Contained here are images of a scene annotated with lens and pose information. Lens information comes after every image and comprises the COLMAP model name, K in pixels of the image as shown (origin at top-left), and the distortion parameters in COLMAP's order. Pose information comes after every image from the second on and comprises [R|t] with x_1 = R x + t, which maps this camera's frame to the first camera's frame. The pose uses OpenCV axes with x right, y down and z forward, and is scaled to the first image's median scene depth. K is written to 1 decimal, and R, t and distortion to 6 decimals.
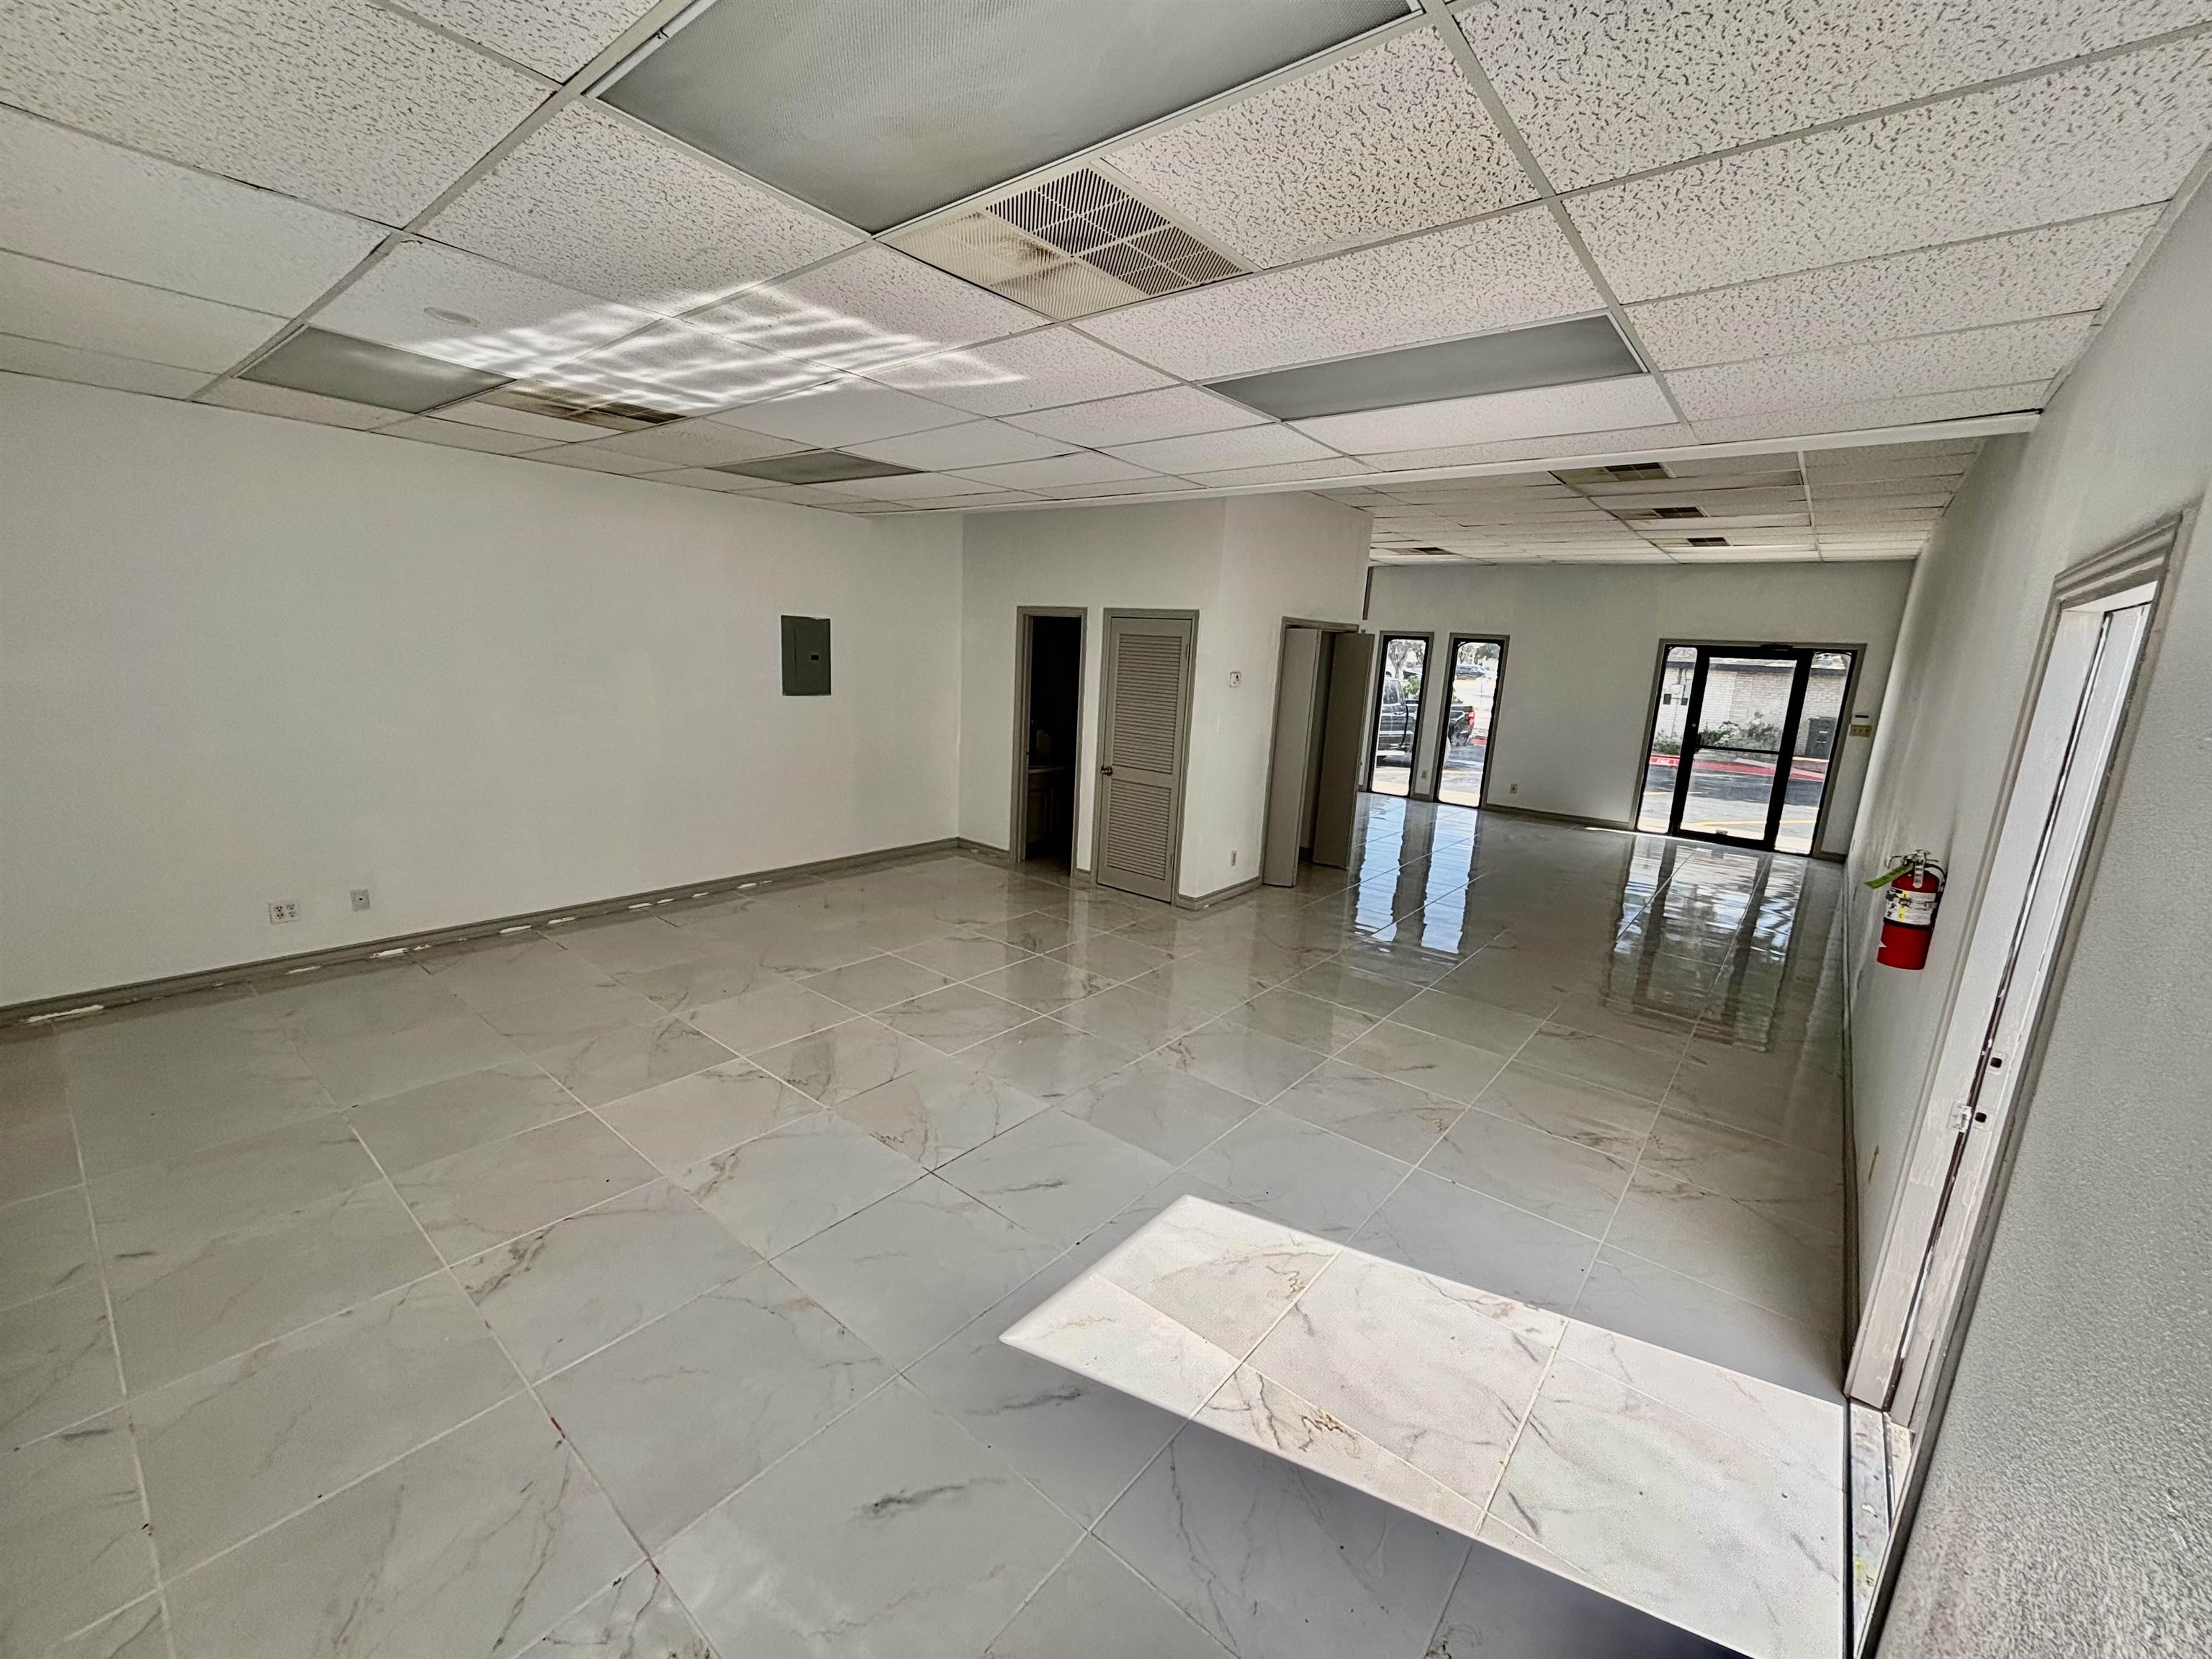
lens RADIAL K [[891.7, 0, 1106.3], [0, 891.7, 823.4], [0, 0, 1]] dist [0.001307, 0.000344]
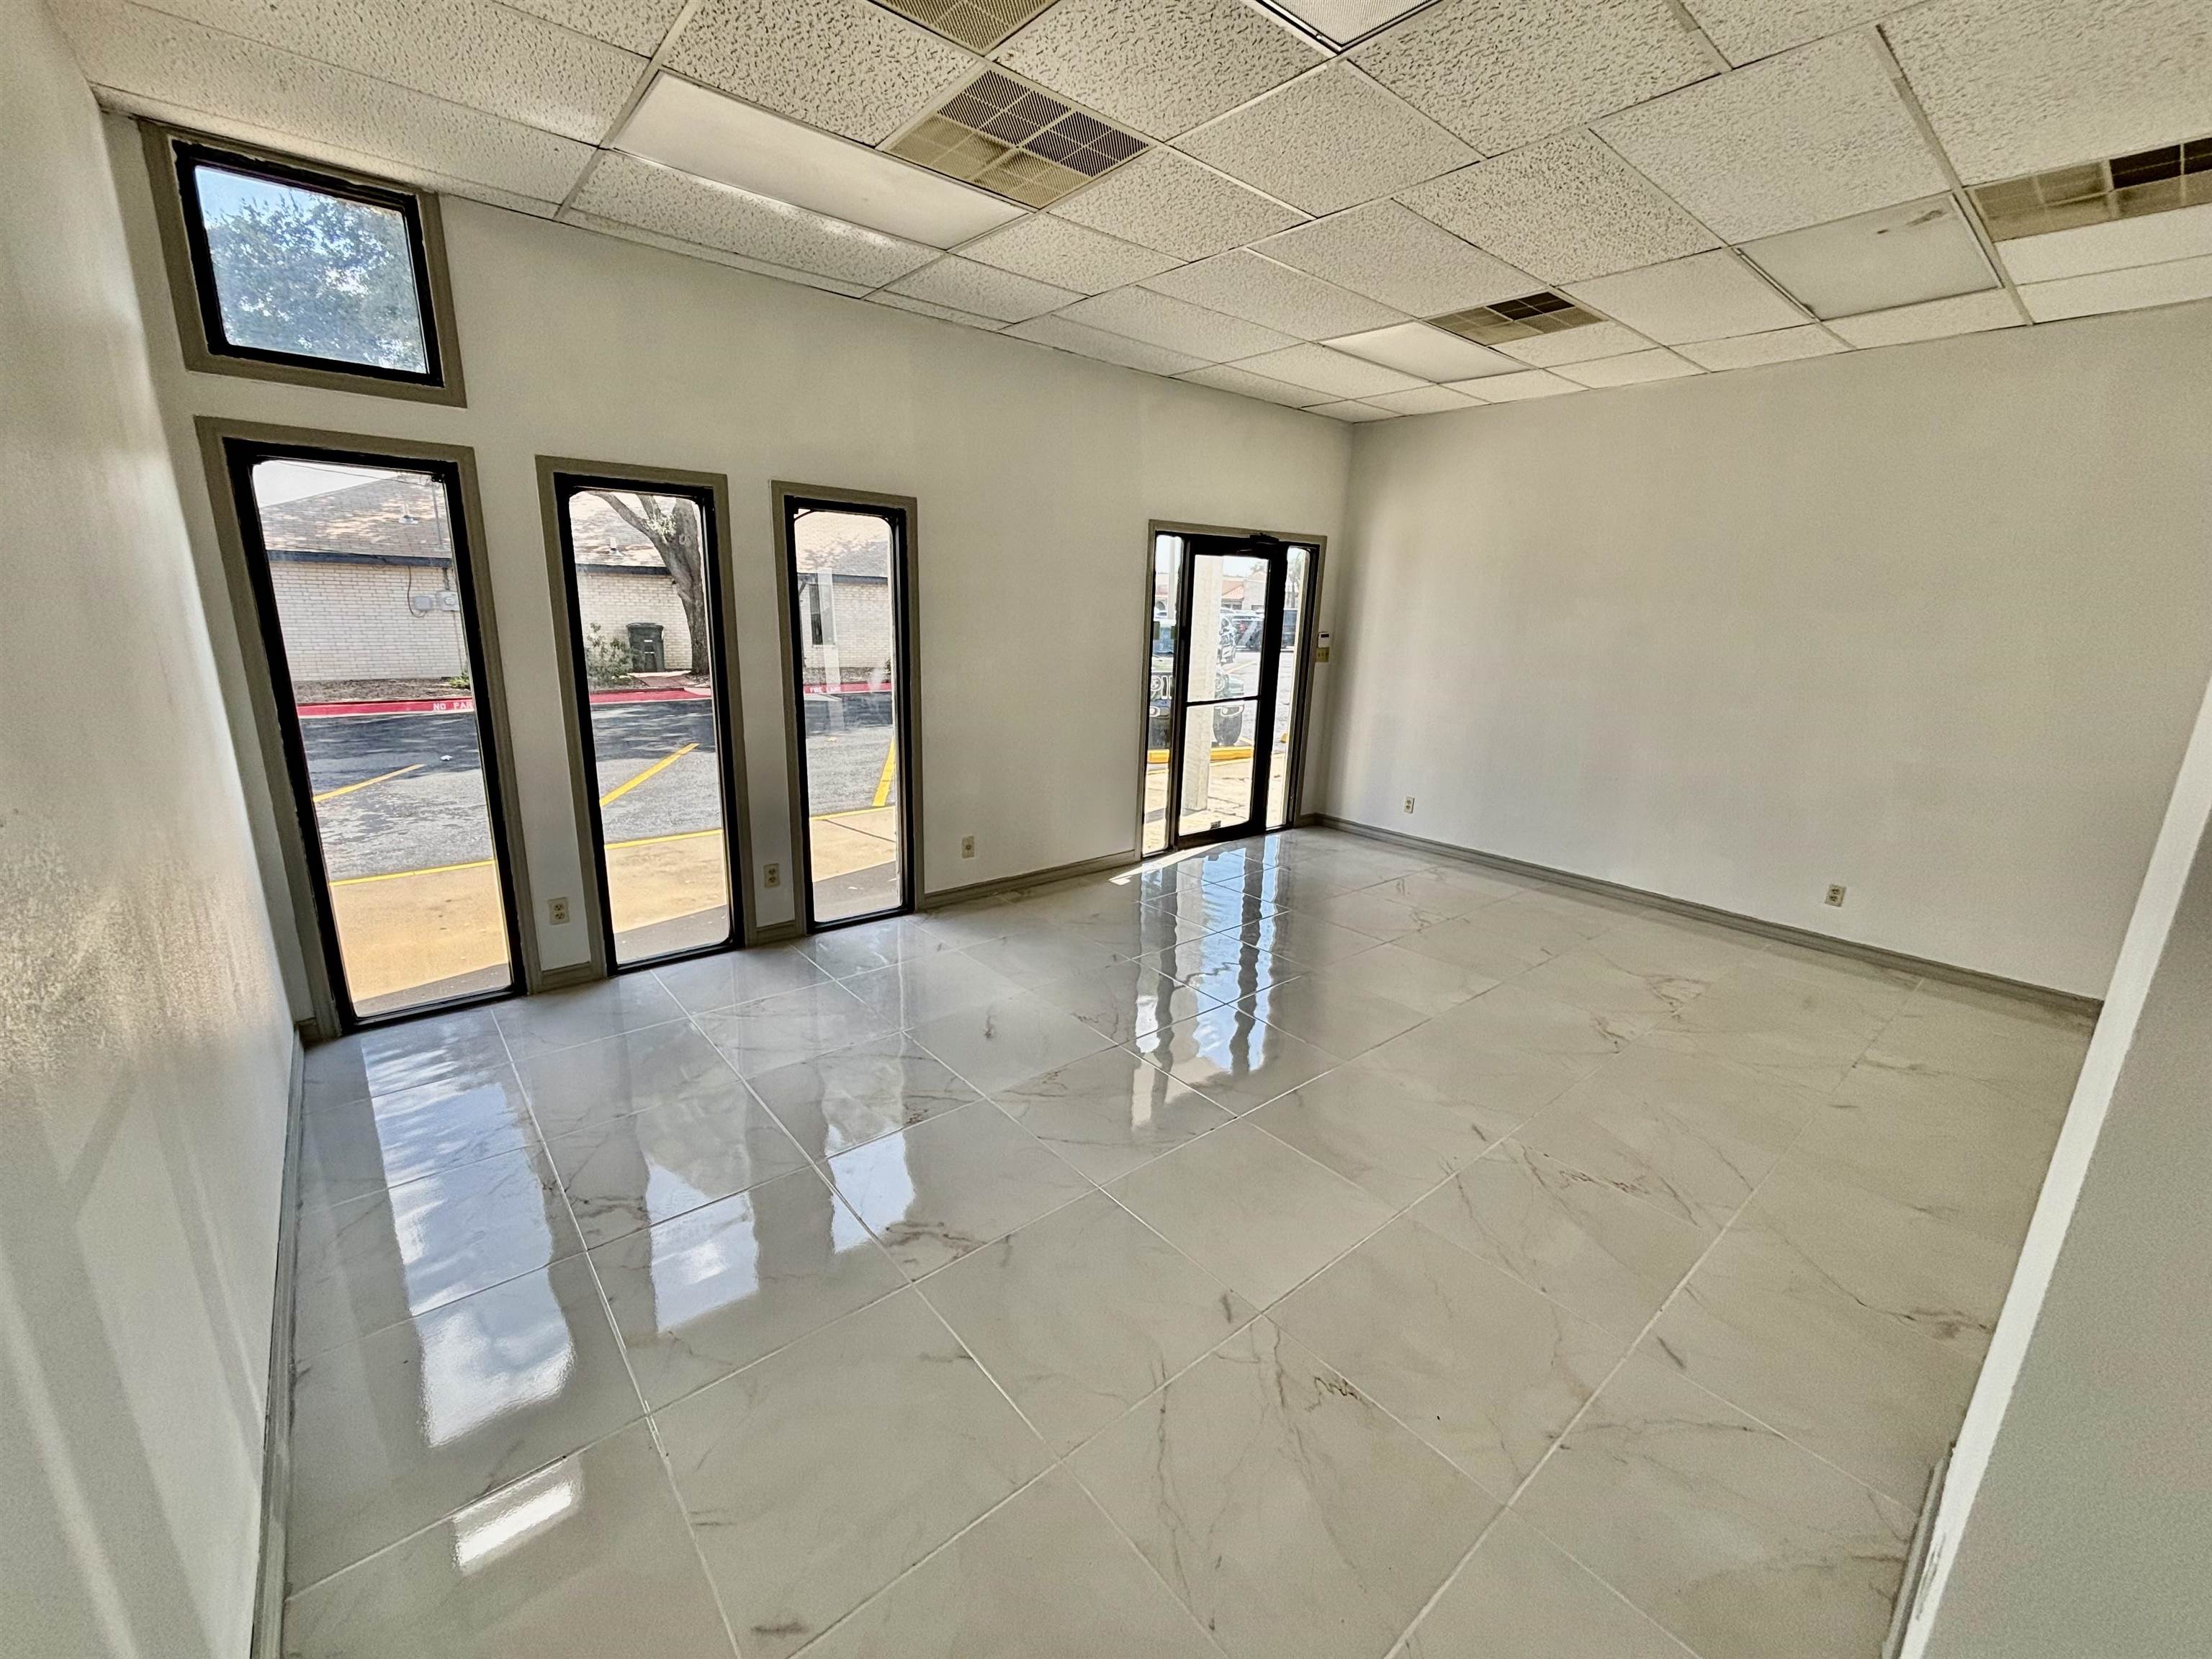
lens RADIAL K [[893.7, 0, 1095.4], [0, 893.7, 826.1], [0, 0, 1]] dist [-0.001118, -0.000054]
pose [[0.194611, -0.284180, 0.938812, 0.074088], [0.176541, 0.951630, 0.251464, -0.281370], [-0.964863, 0.116801, 0.235367, 1.515893]]
